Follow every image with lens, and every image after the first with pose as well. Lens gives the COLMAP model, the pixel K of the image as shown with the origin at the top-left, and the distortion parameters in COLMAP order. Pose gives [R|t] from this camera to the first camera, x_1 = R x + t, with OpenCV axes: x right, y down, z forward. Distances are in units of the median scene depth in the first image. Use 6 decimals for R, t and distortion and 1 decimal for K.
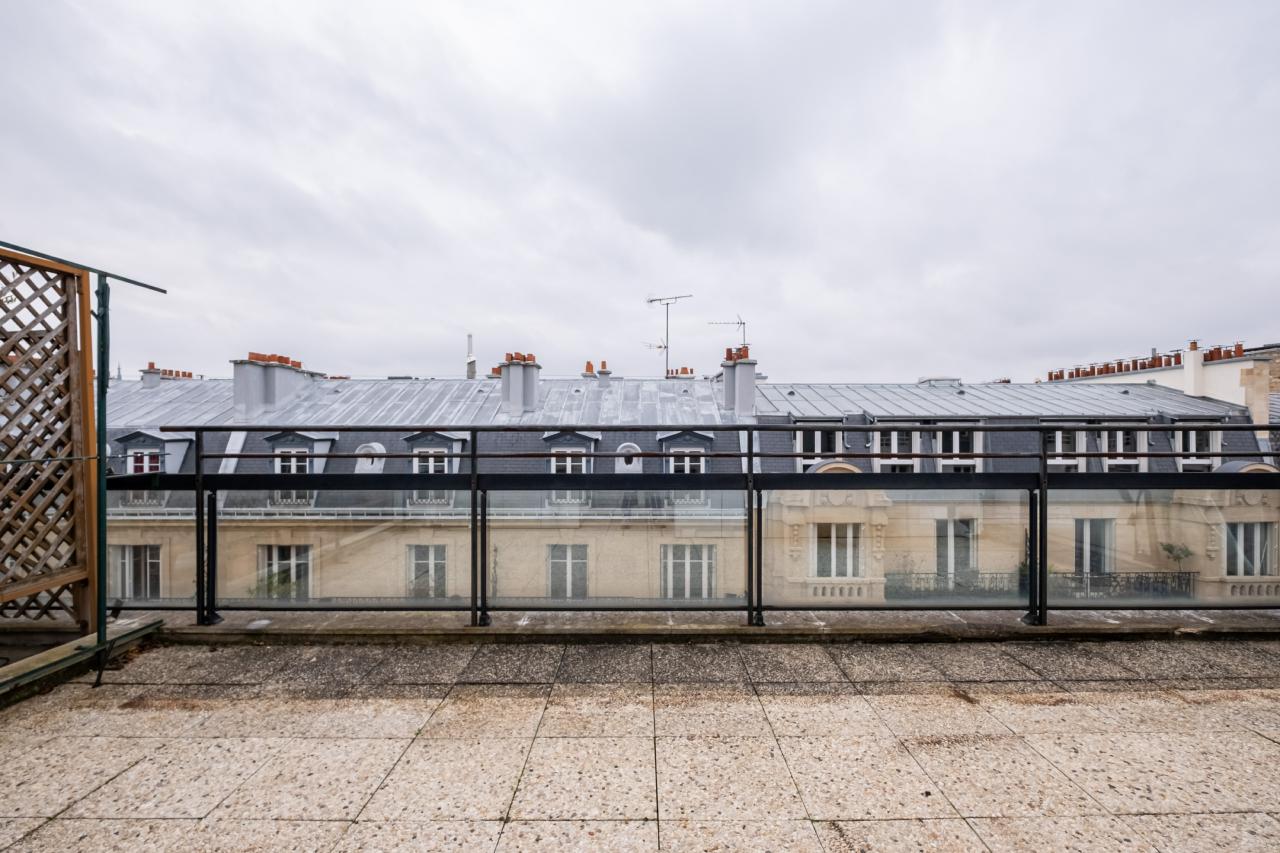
lens RADIAL K [[524.2, 0, 639.5], [0, 524.2, 388.5], [0, 0, 1]] dist [0.000111, -0.000118]
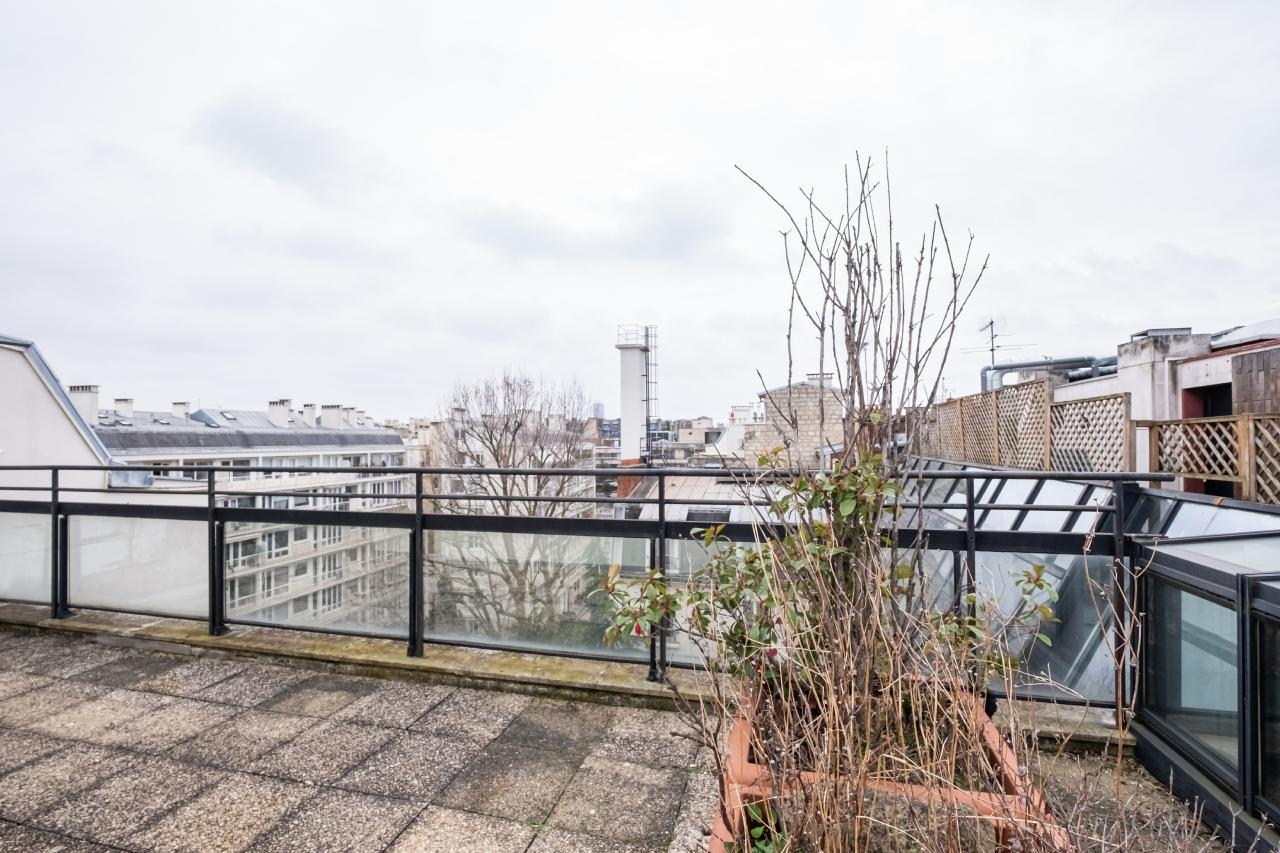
lens RADIAL K [[555.6, 0, 640.0], [0, 555.6, 426.5], [0, 0, 1]] dist [0.000849, -0.000047]
pose [[0.968522, -0.009661, -0.248740, 0.776196], [0.006891, 0.999904, -0.012006, 0.001851], [0.248833, 0.009914, 0.968496, 0.023687]]
